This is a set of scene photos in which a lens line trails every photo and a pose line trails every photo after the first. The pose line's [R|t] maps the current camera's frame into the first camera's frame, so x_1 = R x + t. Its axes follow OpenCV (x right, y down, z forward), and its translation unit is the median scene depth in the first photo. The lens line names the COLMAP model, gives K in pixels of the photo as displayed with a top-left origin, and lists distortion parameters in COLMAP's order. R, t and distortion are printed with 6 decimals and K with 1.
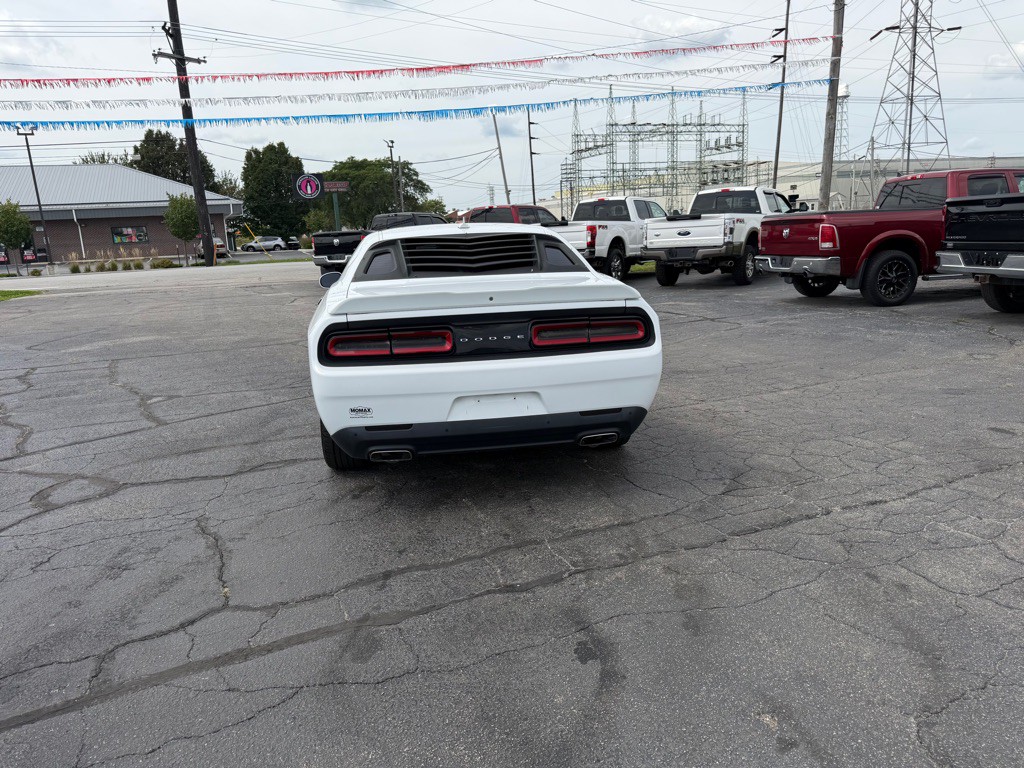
lens RADIAL K [[717.2, 0, 508.4], [0, 717.2, 391.7], [0, 0, 1]] dist [0.051742, -0.064416]
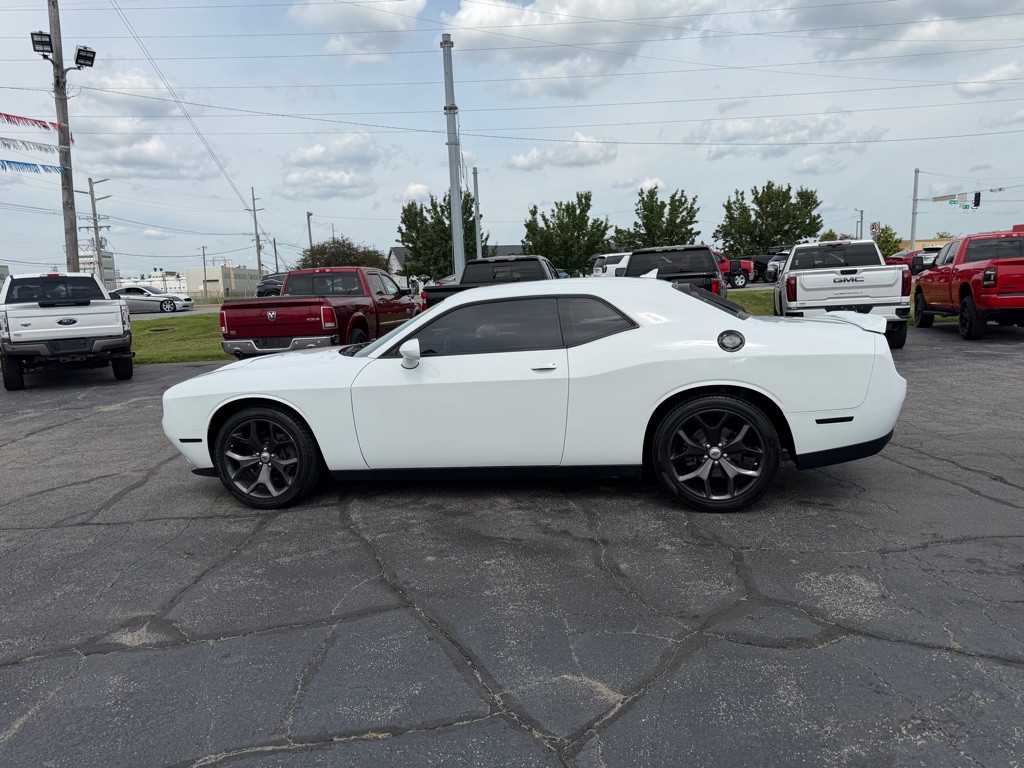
lens RADIAL K [[713.7, 0, 510.6], [0, 713.7, 400.1], [0, 0, 1]] dist [0.069005, -0.083623]
pose [[0.339064, -0.110709, 0.934227, -0.329896], [0.232243, 0.972166, 0.030916, -0.037297], [-0.911646, 0.206485, 0.355338, 0.238907]]
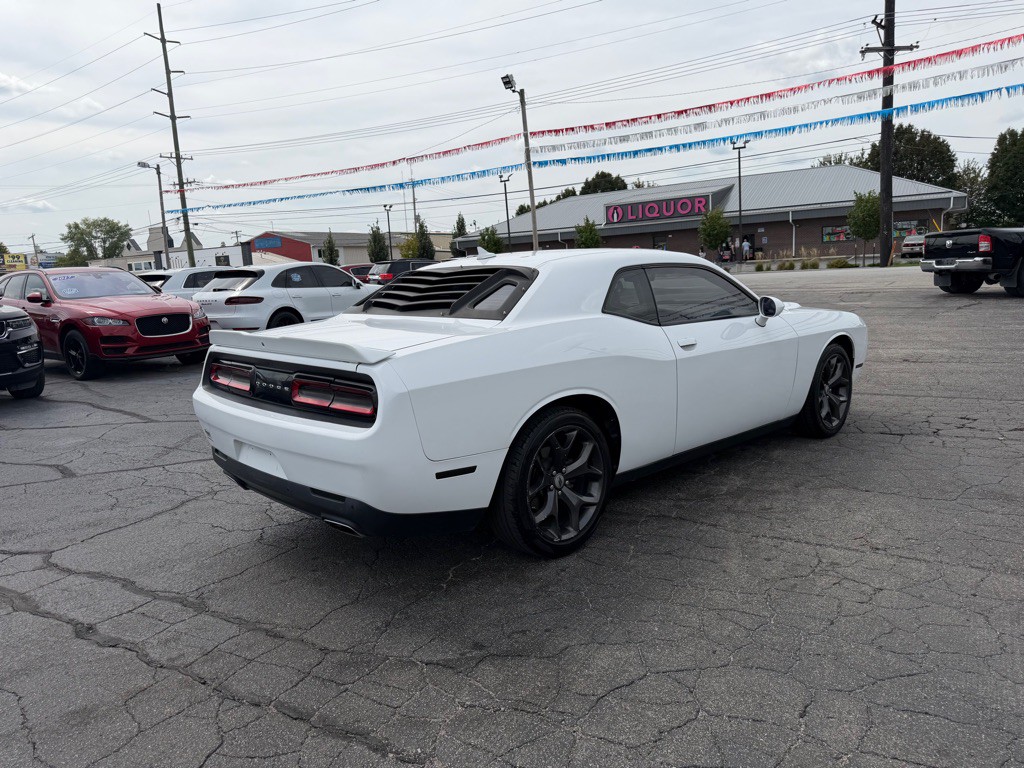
lens RADIAL K [[717.2, 0, 508.4], [0, 717.2, 391.7], [0, 0, 1]] dist [0.051742, -0.064416]
pose [[0.584290, 0.157313, -0.796152, 0.191834], [-0.153251, 0.984770, 0.082113, -0.040550], [0.796944, 0.074033, 0.599499, 0.143506]]
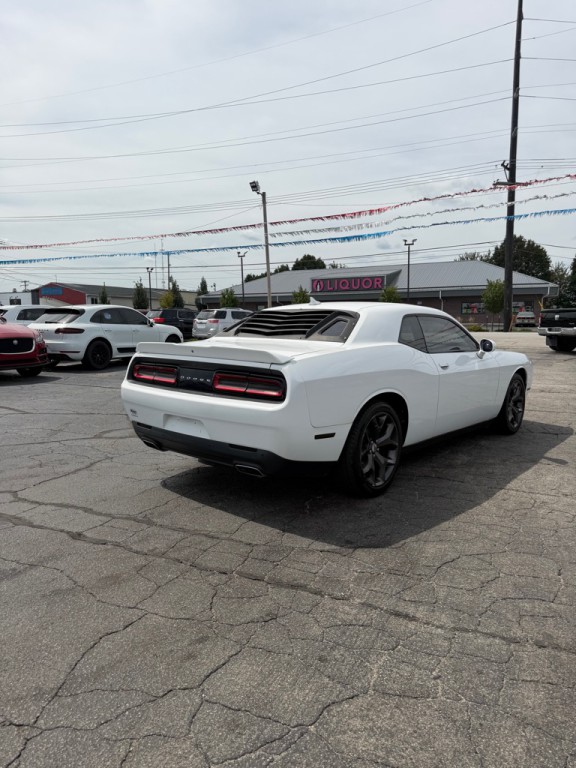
lens RADIAL K [[534.5, 0, 290.3], [0, 534.5, 385.0], [0, 0, 1]] dist [0.085282, -0.133966]
pose [[0.664401, 0.139087, -0.734321, 0.187361], [-0.193544, 0.981033, 0.010702, -0.023364], [0.721881, 0.135013, 0.678719, 0.086997]]
